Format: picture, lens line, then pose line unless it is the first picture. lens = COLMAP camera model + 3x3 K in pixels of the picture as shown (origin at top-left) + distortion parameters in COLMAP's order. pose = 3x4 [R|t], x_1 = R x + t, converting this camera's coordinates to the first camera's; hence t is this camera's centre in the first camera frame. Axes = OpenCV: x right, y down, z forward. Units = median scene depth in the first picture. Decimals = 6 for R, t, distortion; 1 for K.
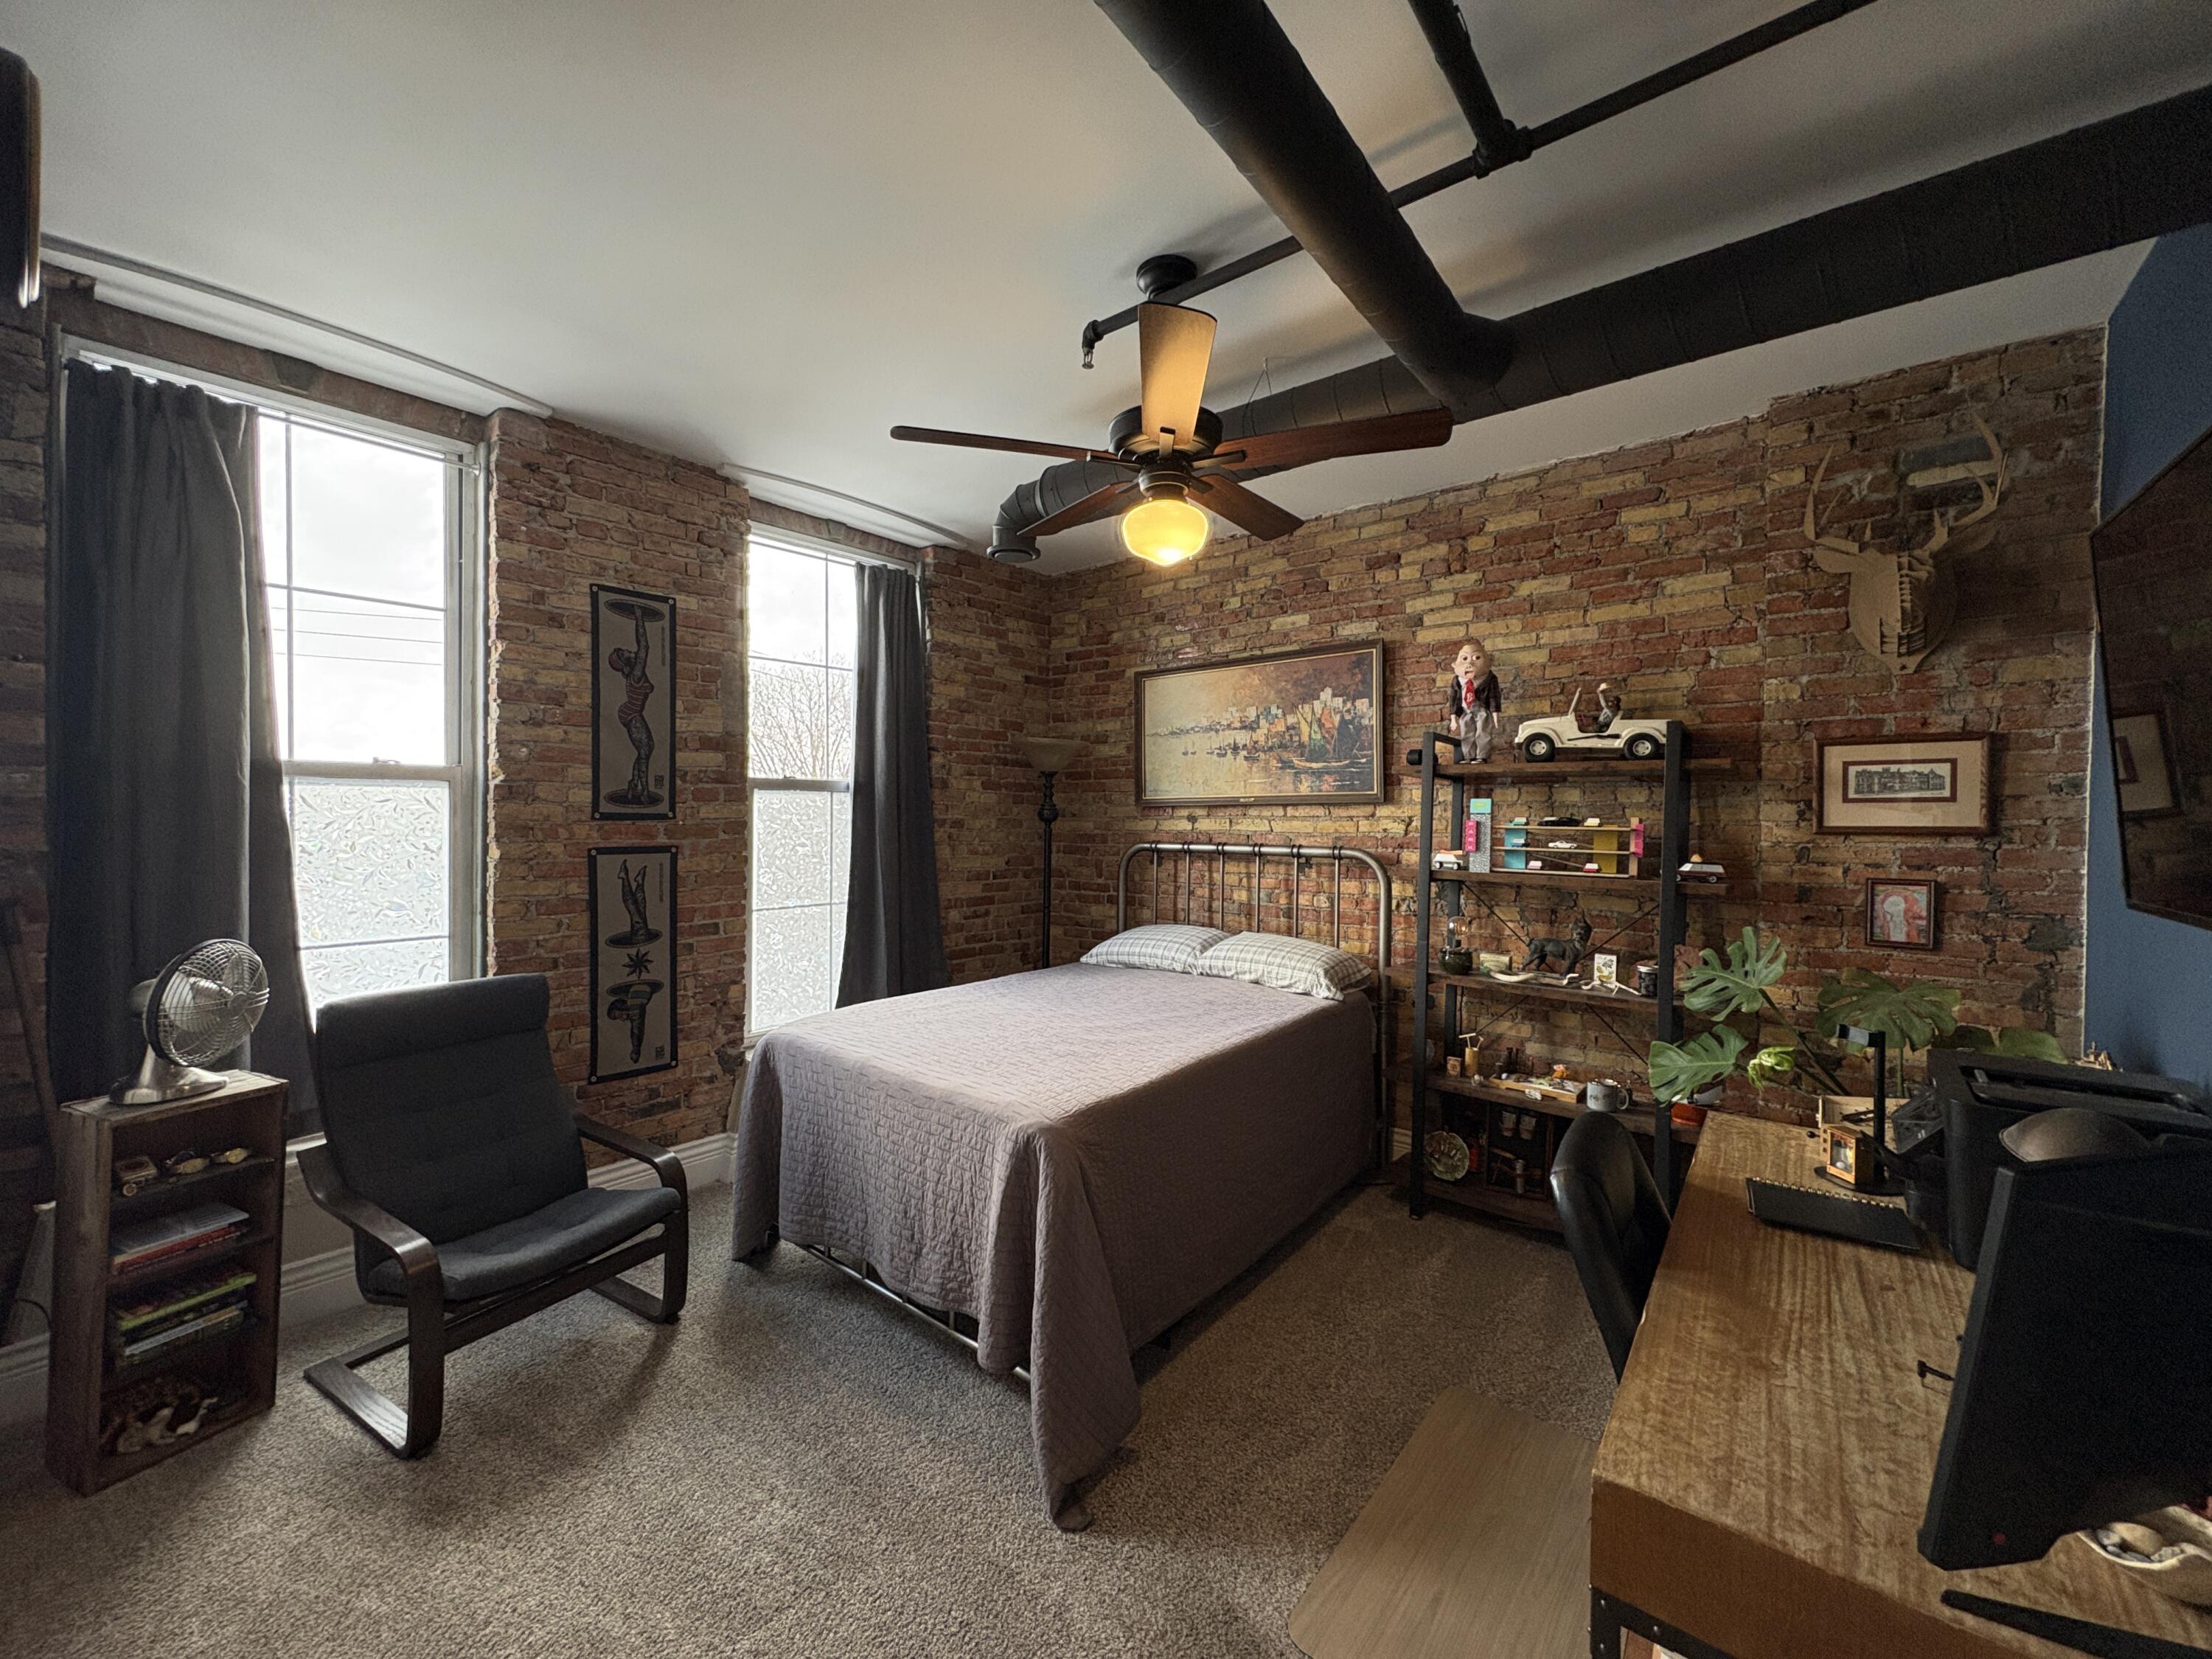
lens RADIAL K [[880.1, 0, 1103.6], [0, 880.1, 824.7], [0, 0, 1]] dist [0.001028, 0.000039]
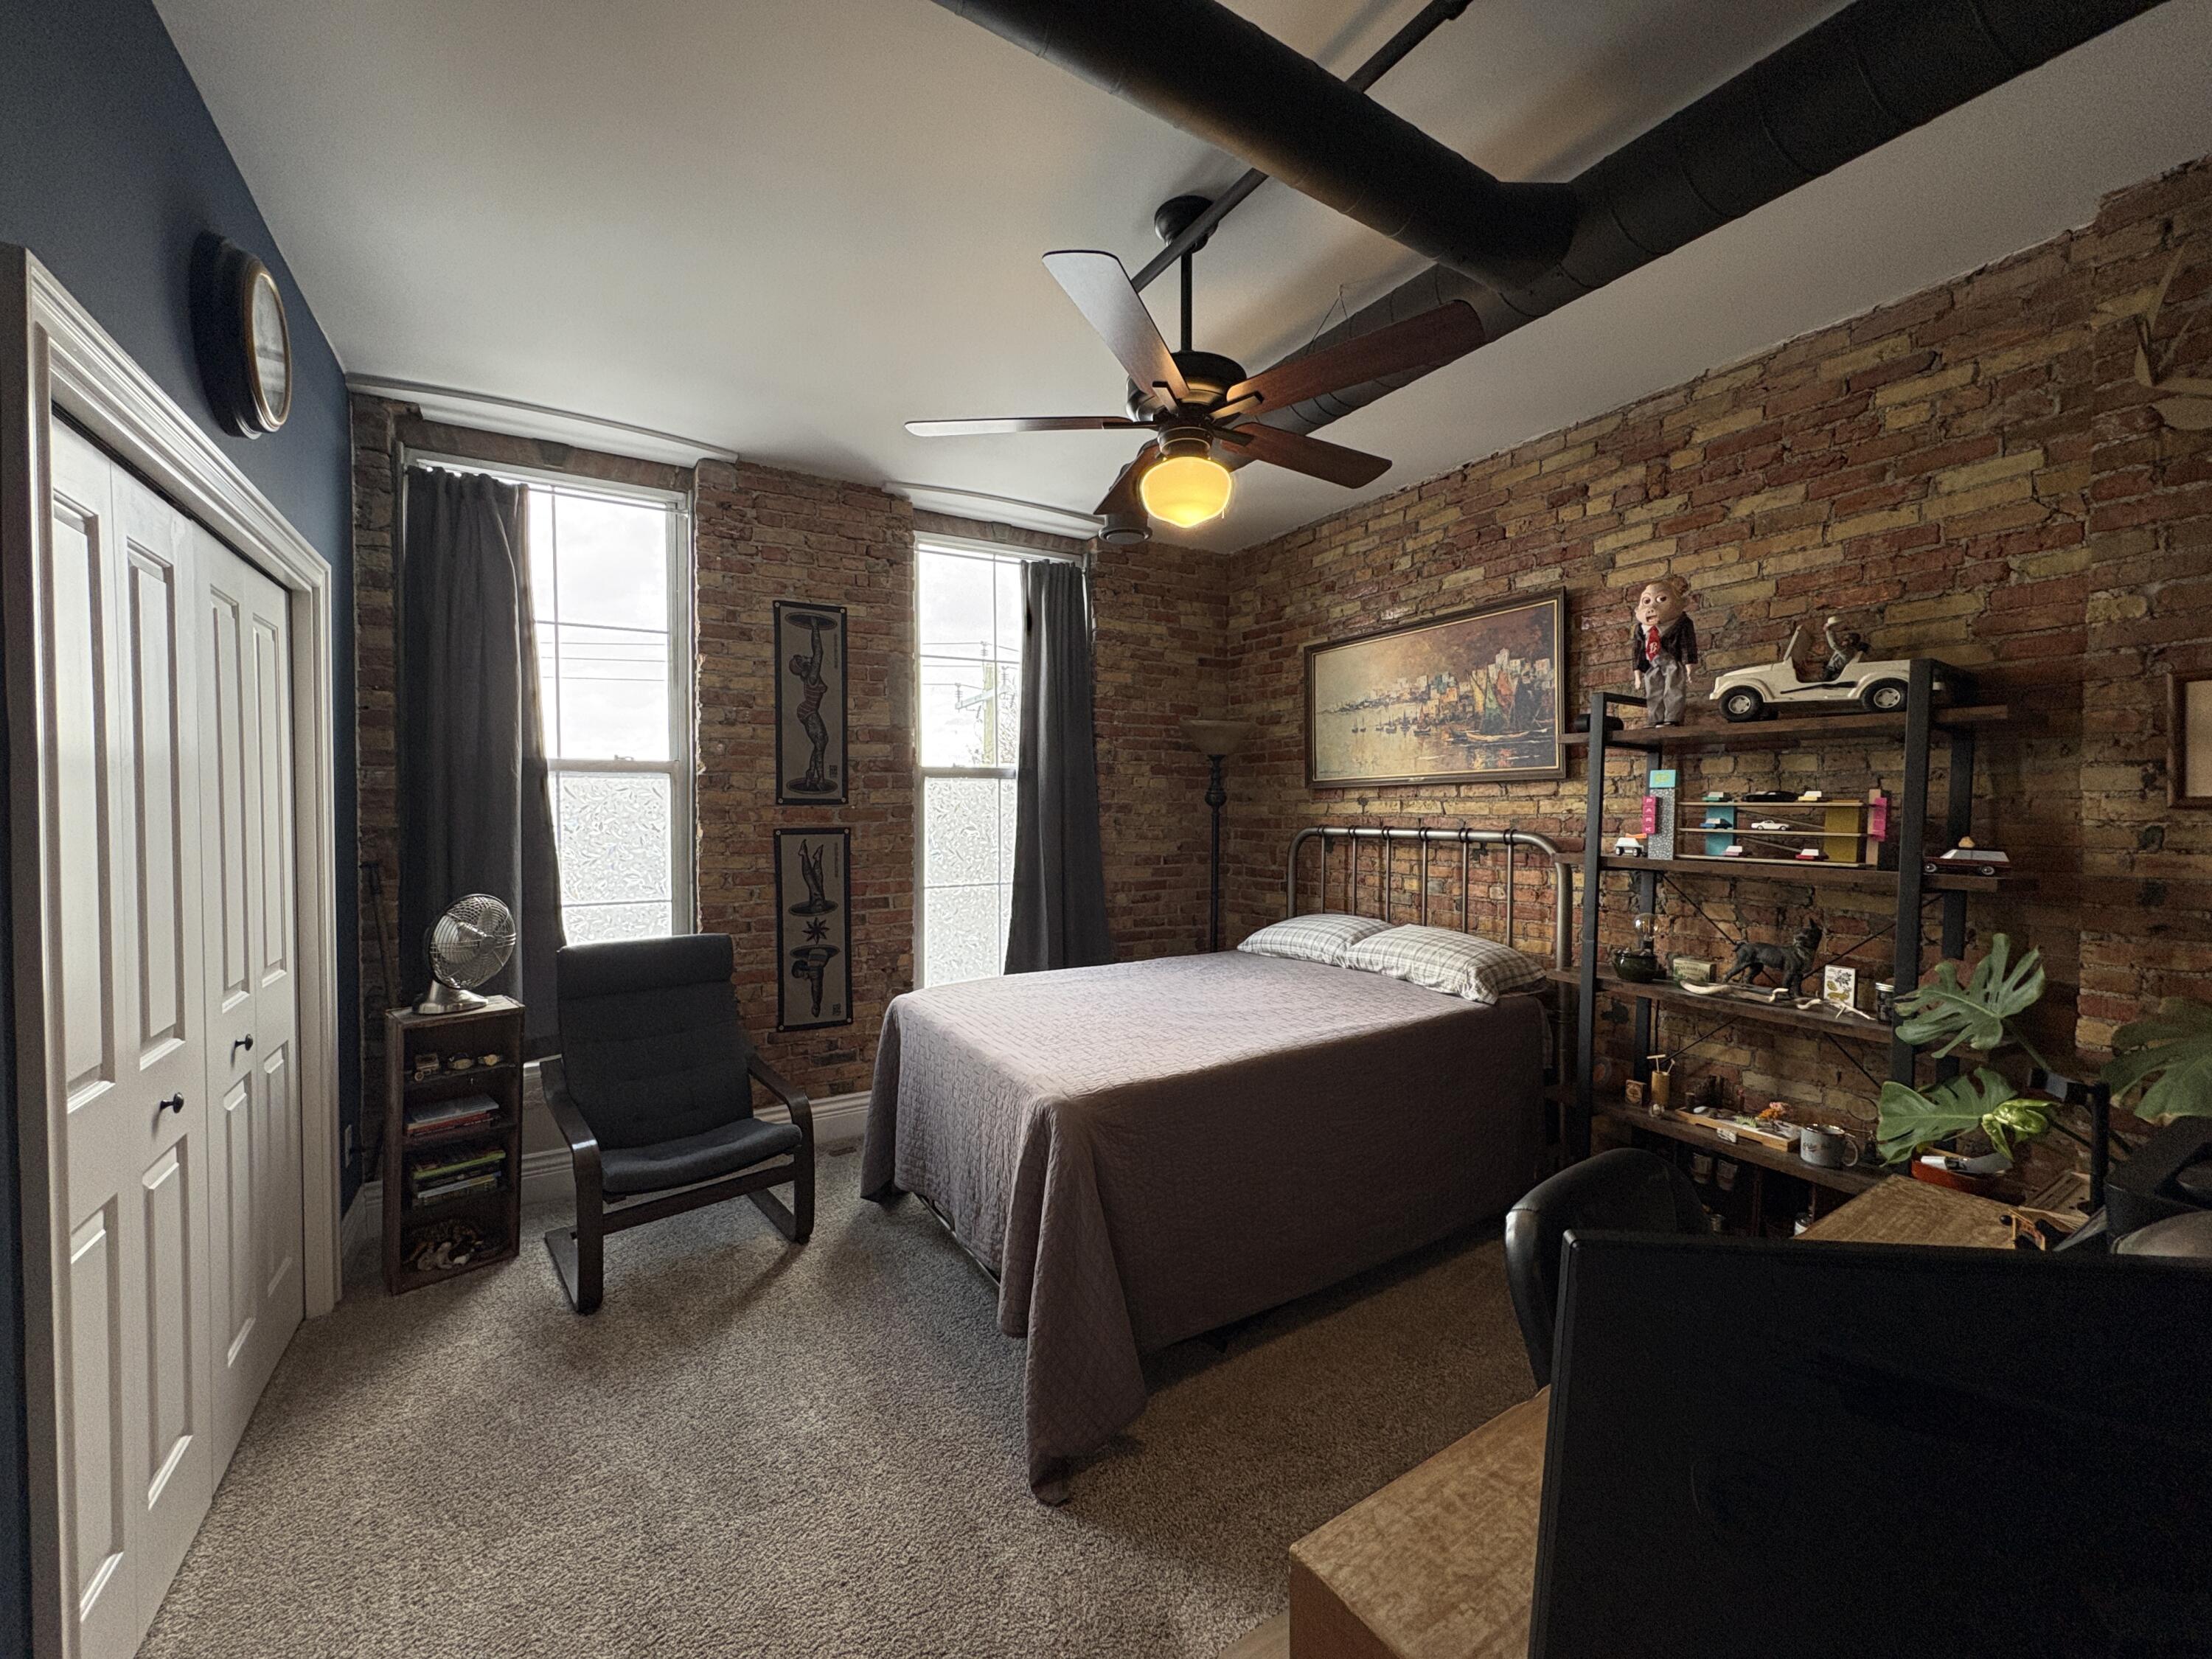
lens RADIAL K [[880.1, 0, 1102.1], [0, 880.1, 824.6], [0, 0, 1]] dist [0.001028, 0.000039]
pose [[0.942913, -0.000711, -0.333039, 0.217754], [0.003694, 0.999959, 0.008323, 0.013288], [0.333020, -0.009078, 0.942876, 0.050961]]
